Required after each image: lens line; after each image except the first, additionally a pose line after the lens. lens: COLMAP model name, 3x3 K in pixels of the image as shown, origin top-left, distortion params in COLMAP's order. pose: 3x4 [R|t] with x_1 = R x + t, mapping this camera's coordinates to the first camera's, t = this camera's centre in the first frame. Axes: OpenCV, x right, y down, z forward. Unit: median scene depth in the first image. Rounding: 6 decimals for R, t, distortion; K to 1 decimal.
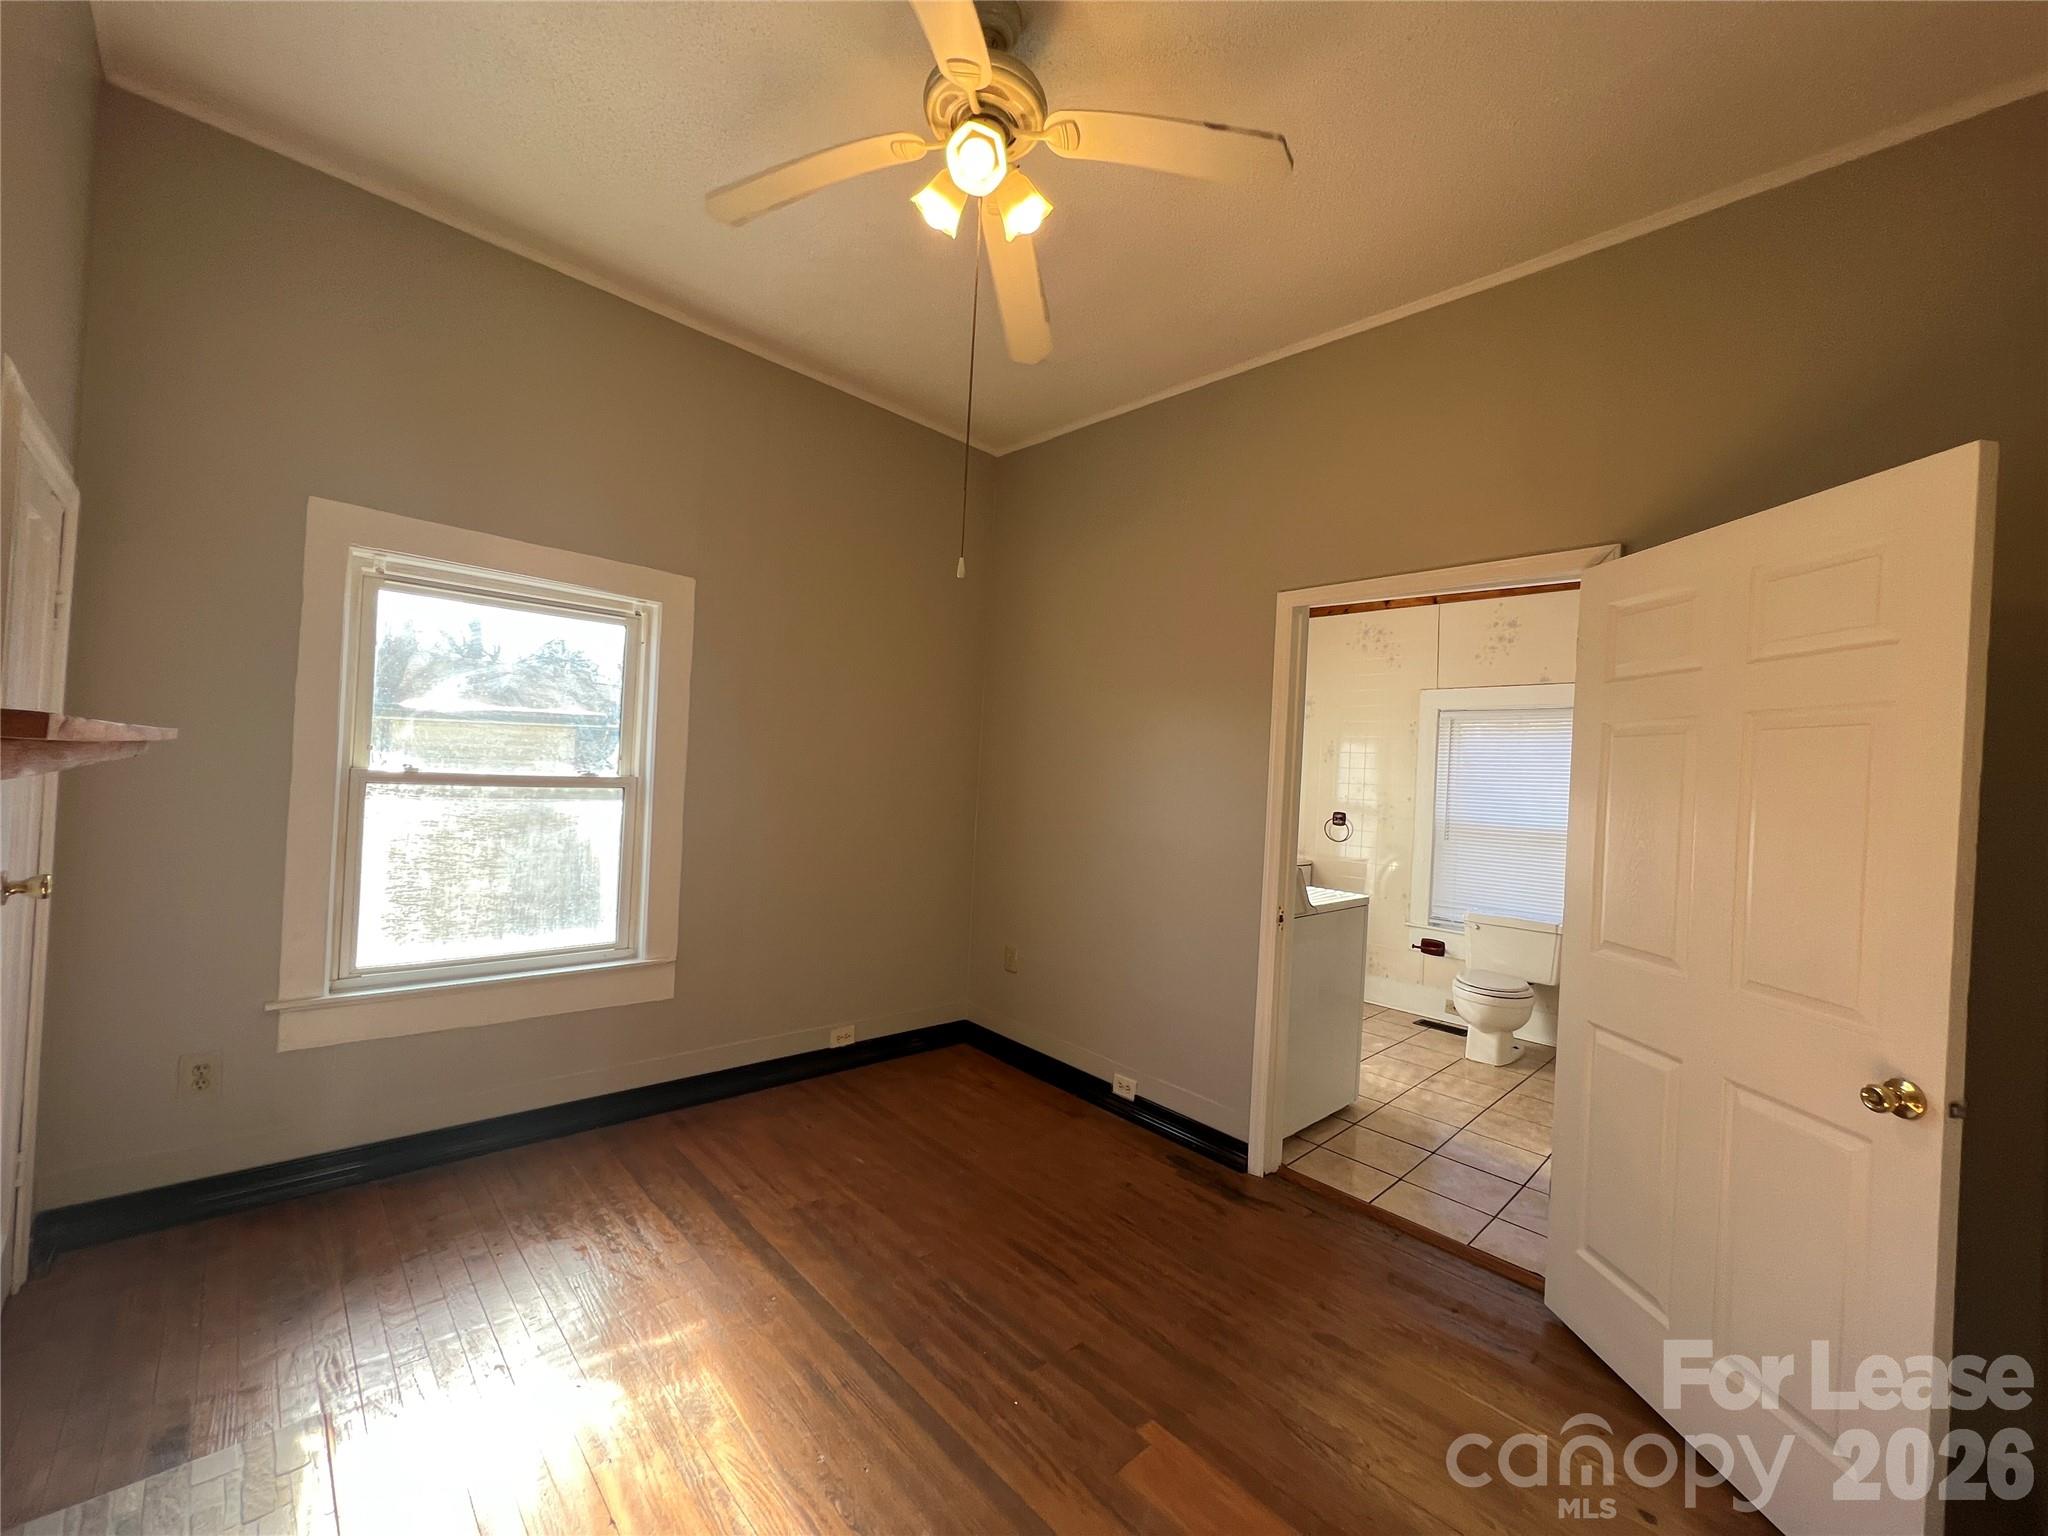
lens RADIAL K [[819.4, 0, 1024.0], [0, 819.4, 768.0], [0, 0, 1]] dist [0.000158, -0.000067]
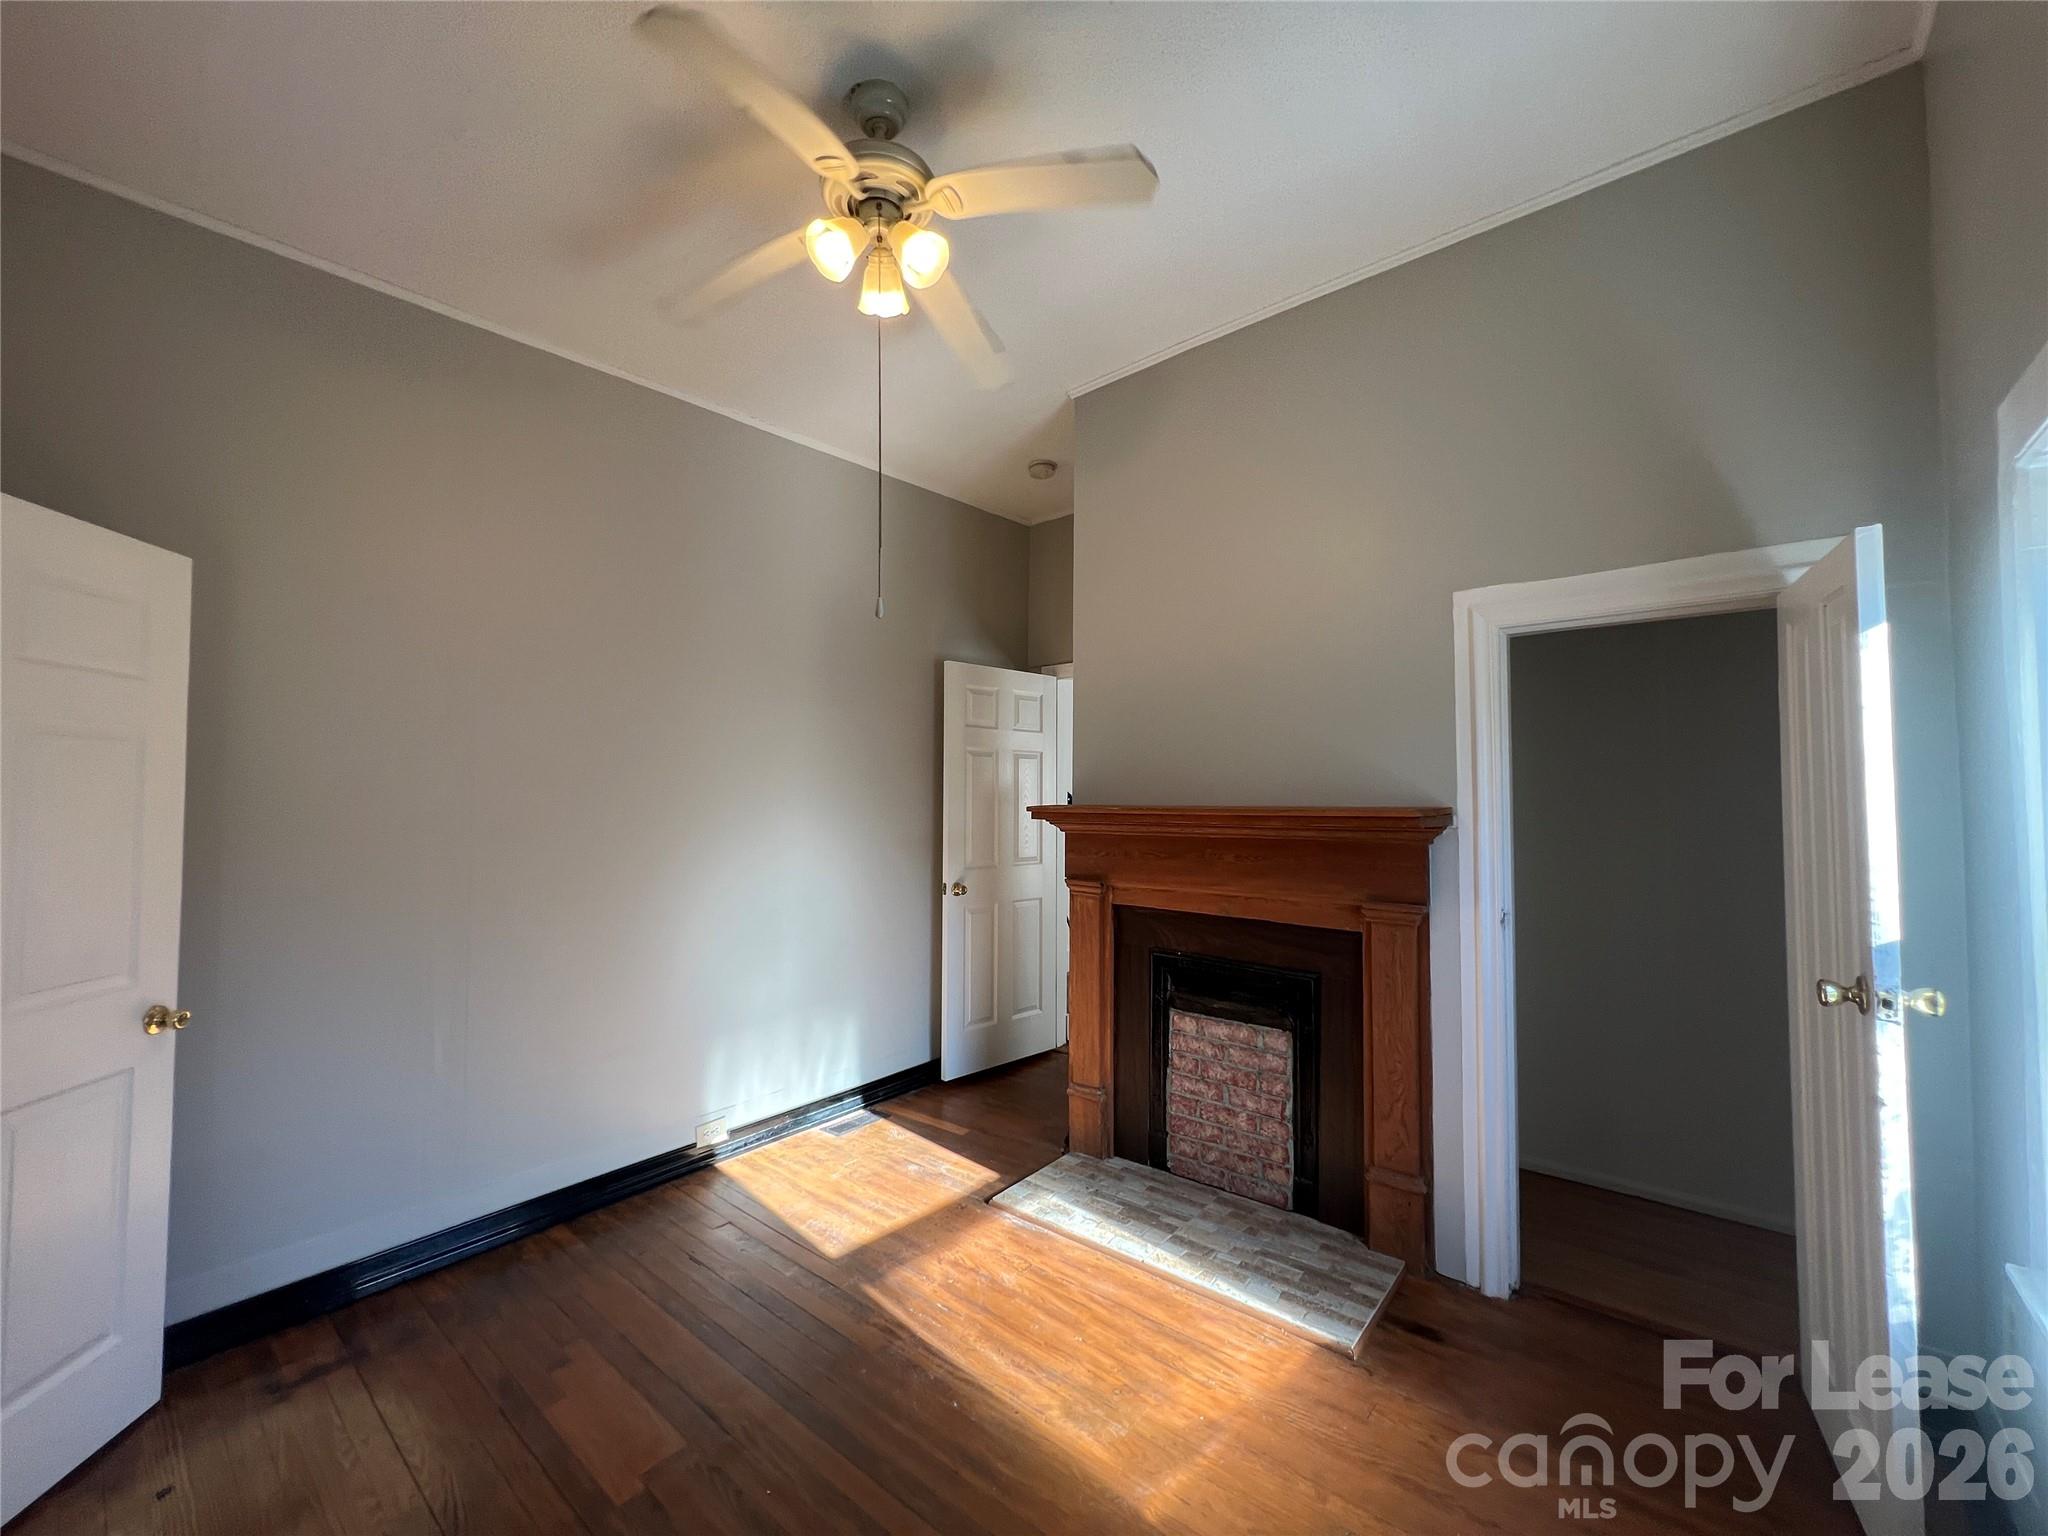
lens RADIAL K [[819.4, 0, 1024.0], [0, 819.4, 768.0], [0, 0, 1]] dist [0.000158, -0.000067]
pose [[-0.993866, -0.052763, -0.097197, -0.061720], [-0.048348, 0.997713, -0.047239, -0.006149], [0.099467, -0.042250, -0.994144, 0.748557]]
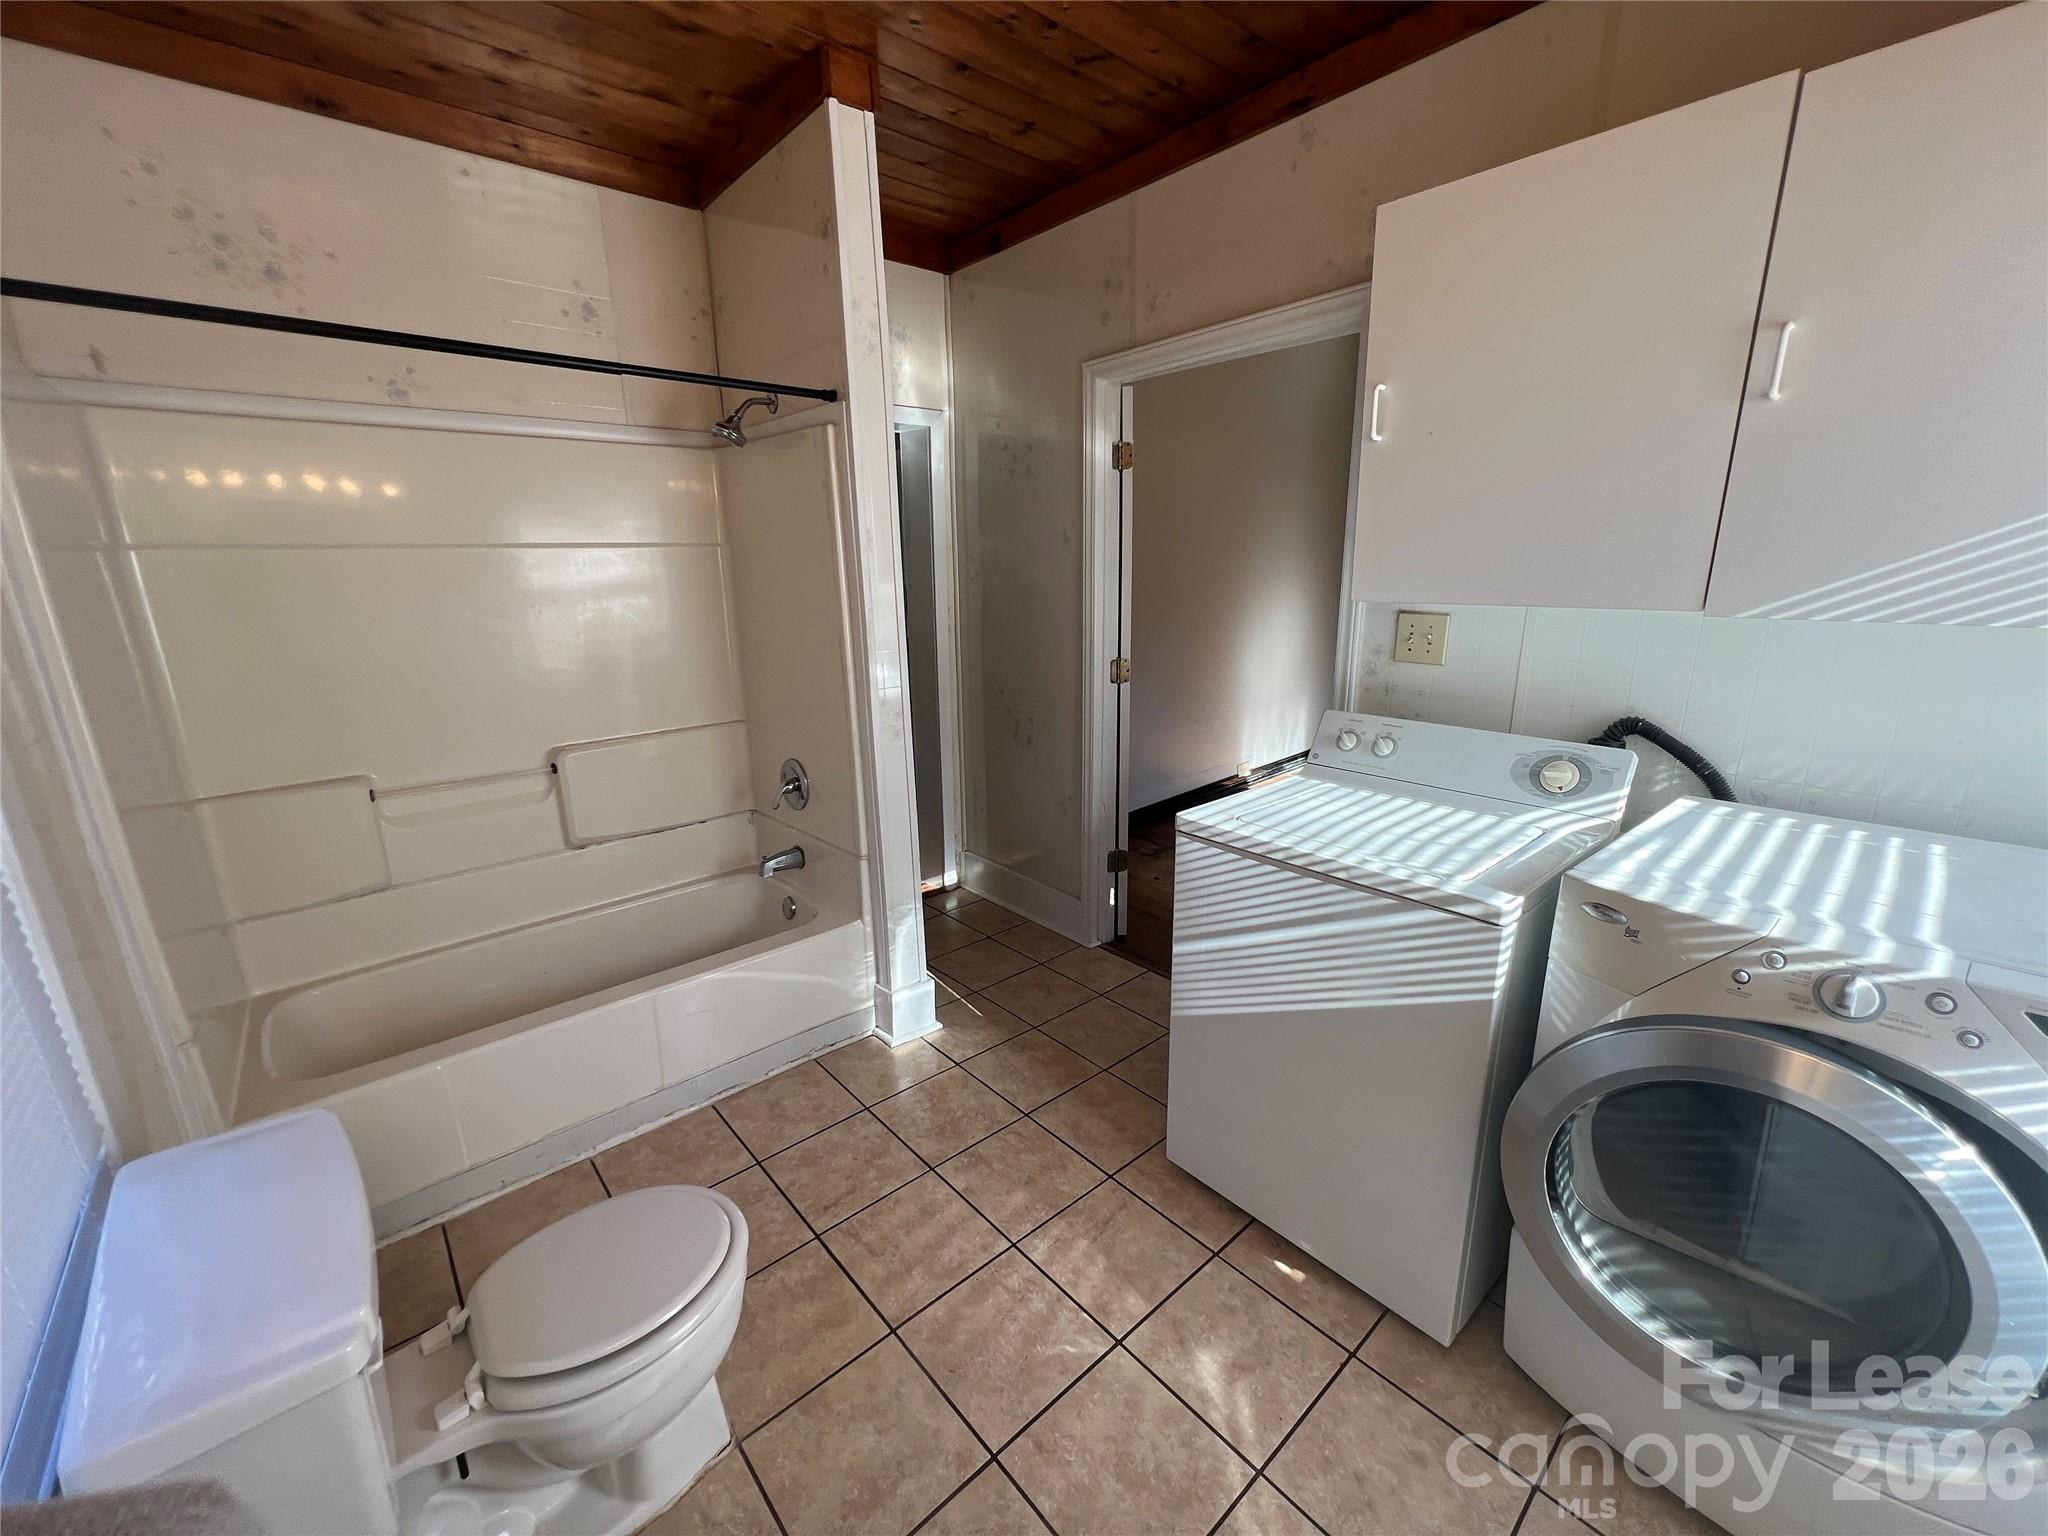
lens RADIAL K [[819.4, 0, 1024.0], [0, 819.4, 768.0], [0, 0, 1]] dist [0.000158, -0.000067]
pose [[-0.998832, -0.037189, 0.030863, 0.375739], [-0.028328, 0.967945, 0.249559, 0.005446], [-0.039154, 0.248393, -0.967868, 1.117533]]
